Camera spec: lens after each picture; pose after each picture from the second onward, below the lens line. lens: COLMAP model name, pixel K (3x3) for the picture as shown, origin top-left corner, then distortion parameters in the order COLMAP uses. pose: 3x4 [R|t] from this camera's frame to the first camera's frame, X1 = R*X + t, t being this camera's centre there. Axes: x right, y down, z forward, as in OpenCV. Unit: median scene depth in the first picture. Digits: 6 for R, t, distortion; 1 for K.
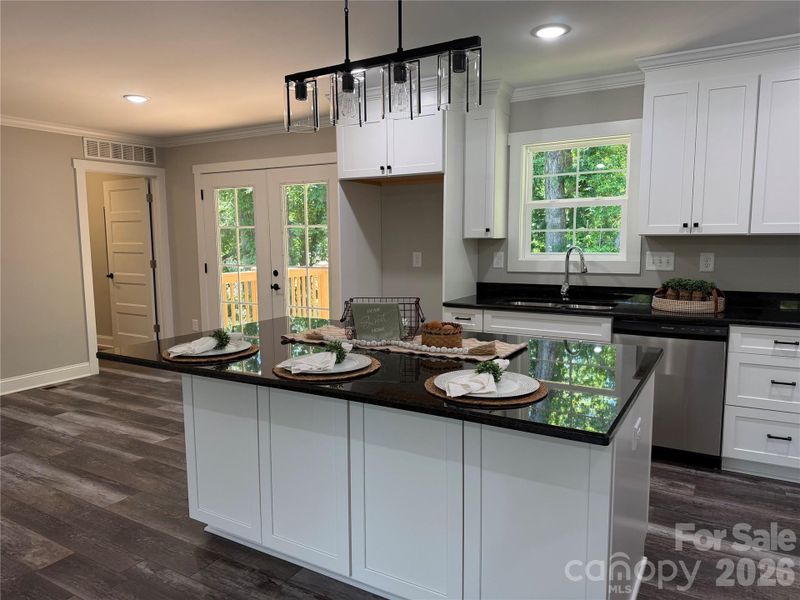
lens RADIAL K [[560.7, 0, 397.2], [0, 560.7, 305.0], [0, 0, 1]] dist [0.072915, -0.091294]
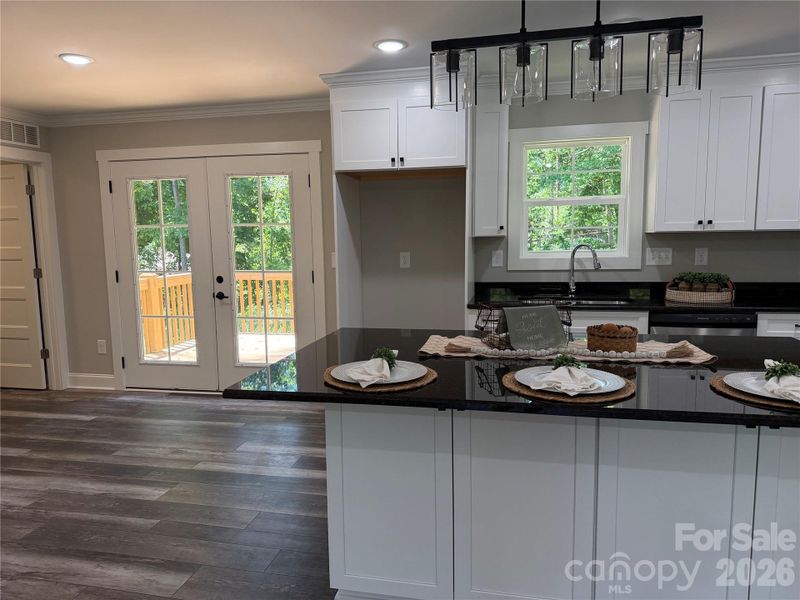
lens RADIAL K [[560.7, 0, 397.2], [0, 560.7, 305.0], [0, 0, 1]] dist [0.072915, -0.091294]
pose [[0.947857, -0.044705, 0.315546, -0.332894], [0.045765, 0.998944, 0.004054, -0.012771], [-0.315394, 0.010598, 0.948902, 0.140608]]
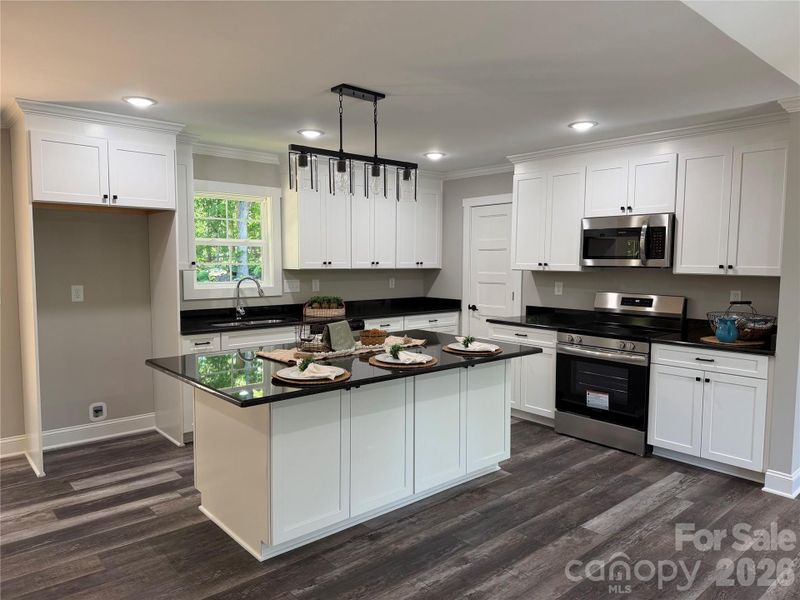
lens RADIAL K [[557.8, 0, 400.0], [0, 557.8, 303.1], [0, 0, 1]] dist [0.118827, -0.176124]
pose [[0.305496, -0.065742, 0.949921, -0.818022], [0.105852, 0.993775, 0.034735, -0.051906], [-0.946291, 0.089939, 0.310554, 0.274239]]
